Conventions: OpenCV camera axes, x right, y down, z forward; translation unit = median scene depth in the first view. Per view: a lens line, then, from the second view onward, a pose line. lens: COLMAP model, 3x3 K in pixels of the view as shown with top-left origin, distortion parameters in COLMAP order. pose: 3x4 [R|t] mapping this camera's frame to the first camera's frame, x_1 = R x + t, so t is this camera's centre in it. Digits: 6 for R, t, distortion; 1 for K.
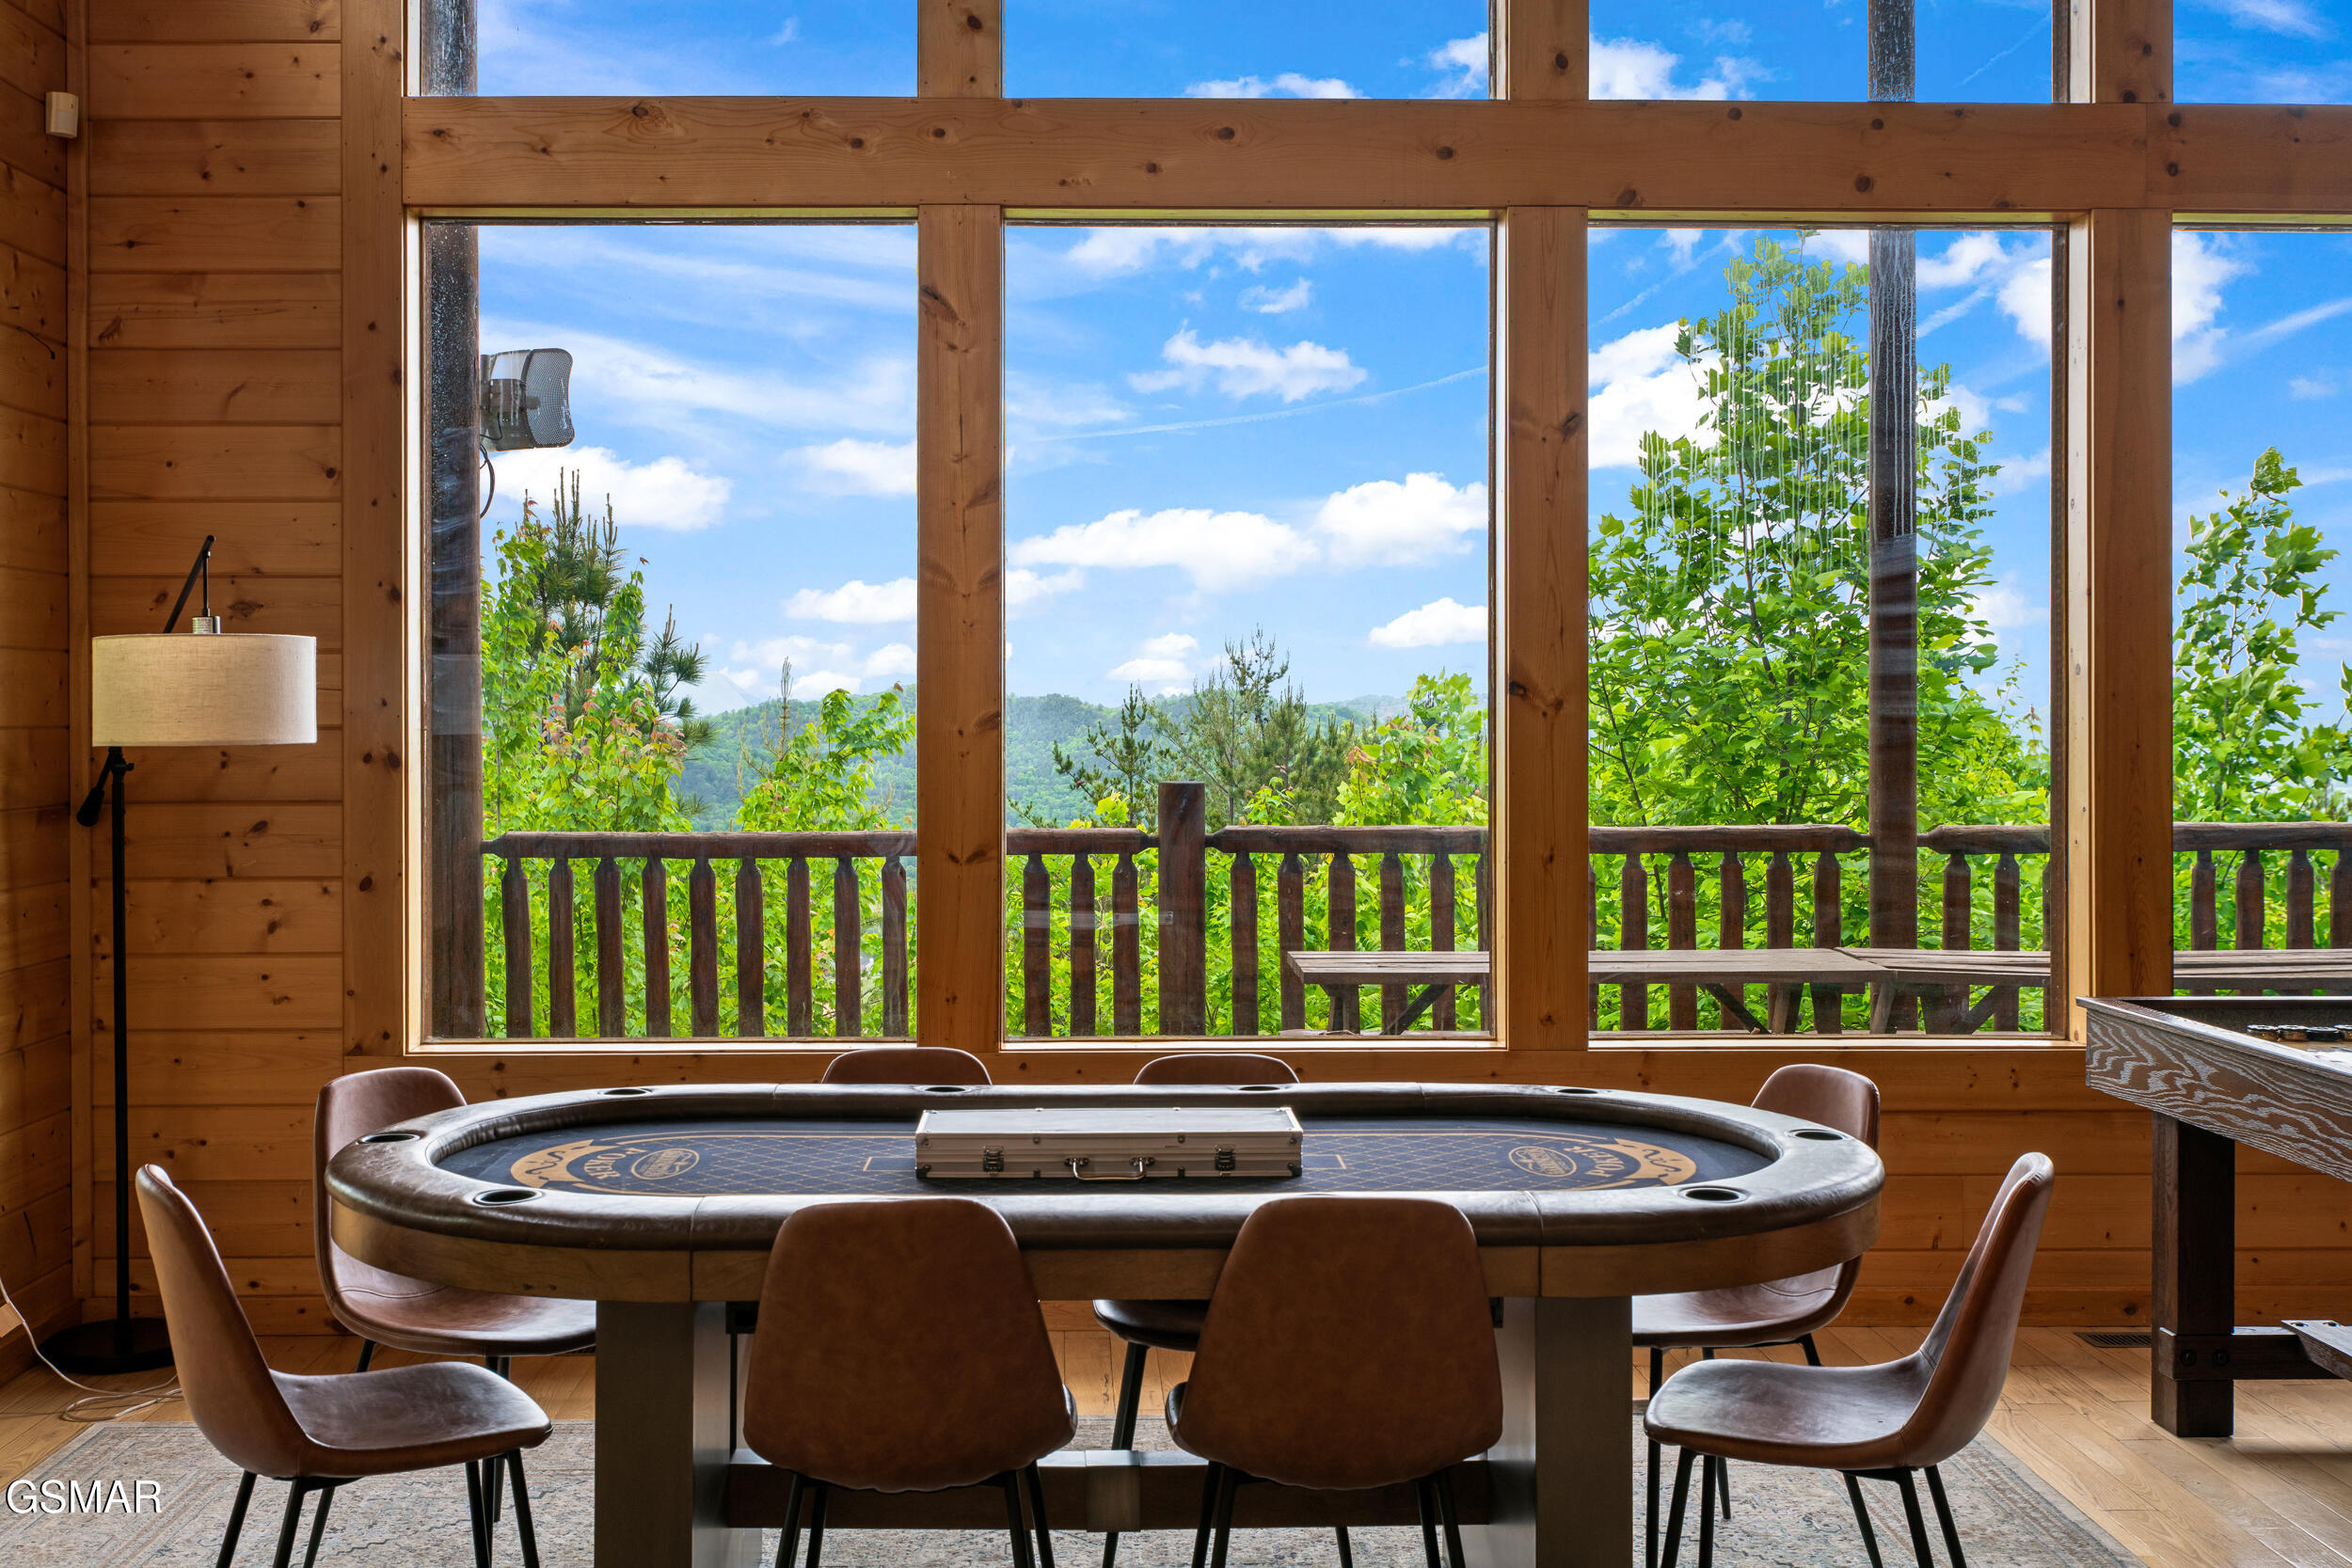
lens RADIAL K [[2228.2, 0, 1176.0], [0, 2228.2, 784.0], [0, 0, 1]] dist [0.017821, -0.000757]
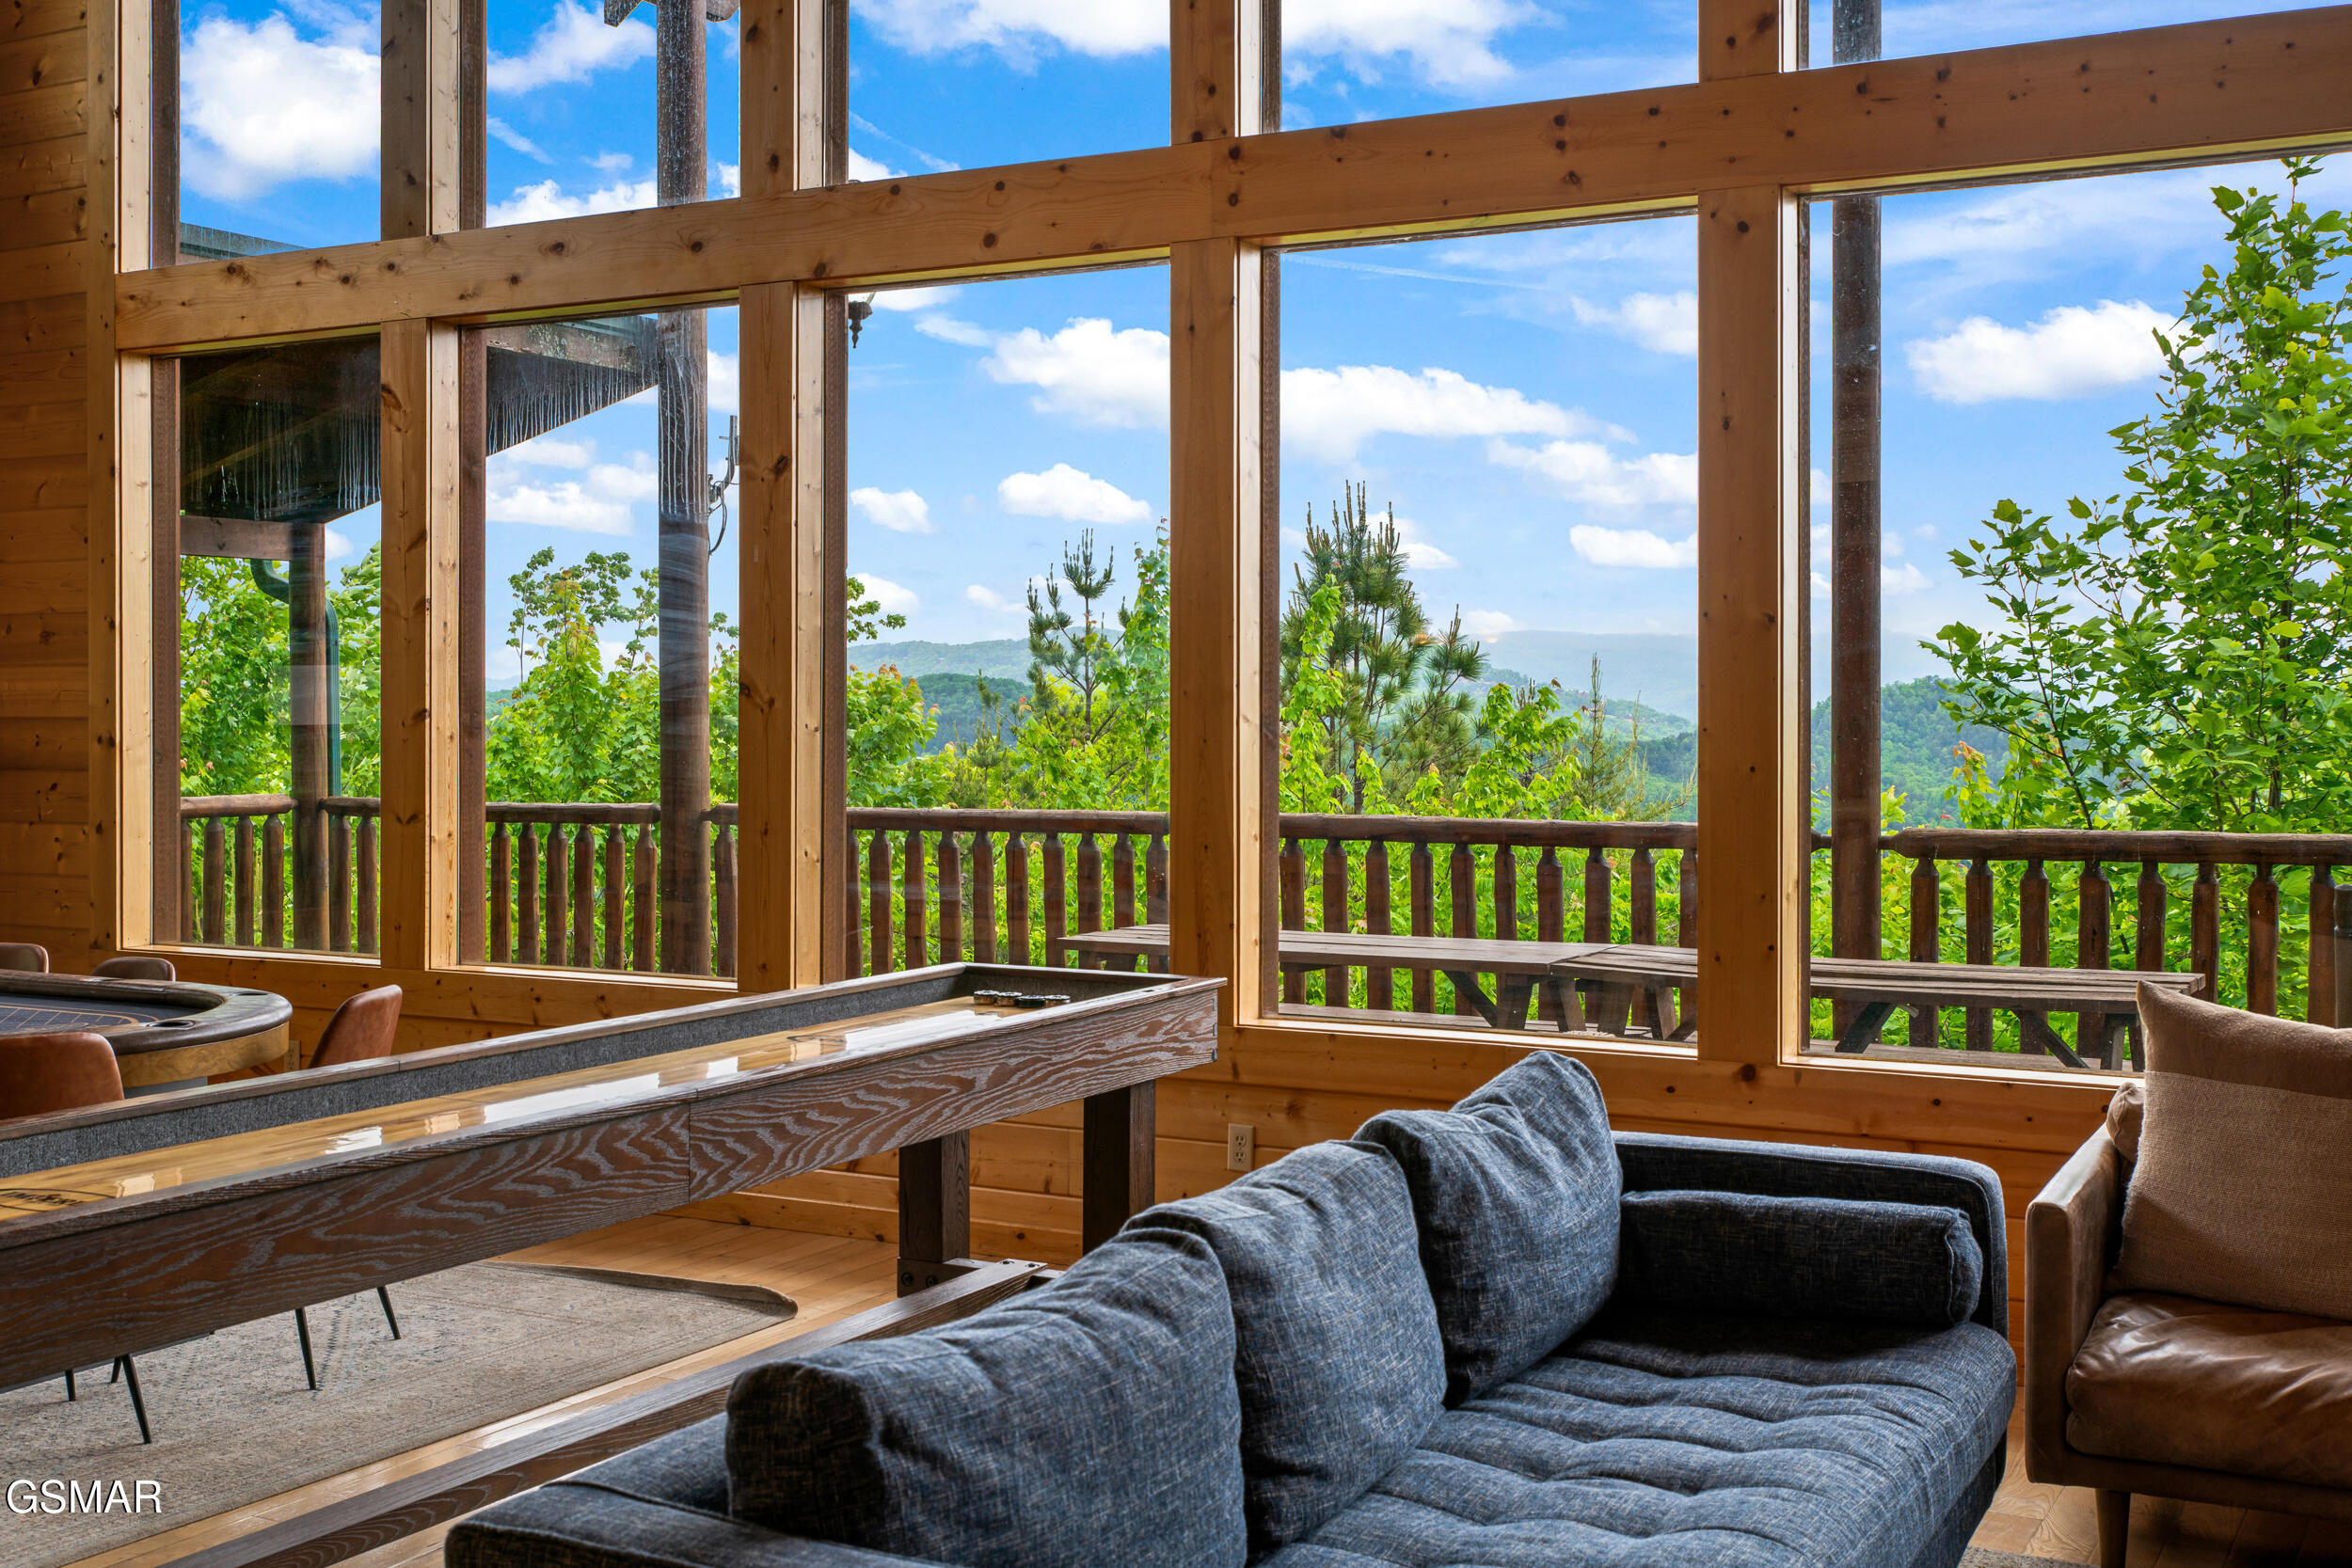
lens RADIAL K [[2228.2, 0, 1176.0], [0, 2228.2, 784.0], [0, 0, 1]] dist [0.017821, -0.000757]
pose [[0.887286, 0.015958, -0.460943, 0.563307], [-0.014349, 0.999873, 0.006995, -0.002157], [0.460996, 0.000407, 0.887402, 0.027819]]
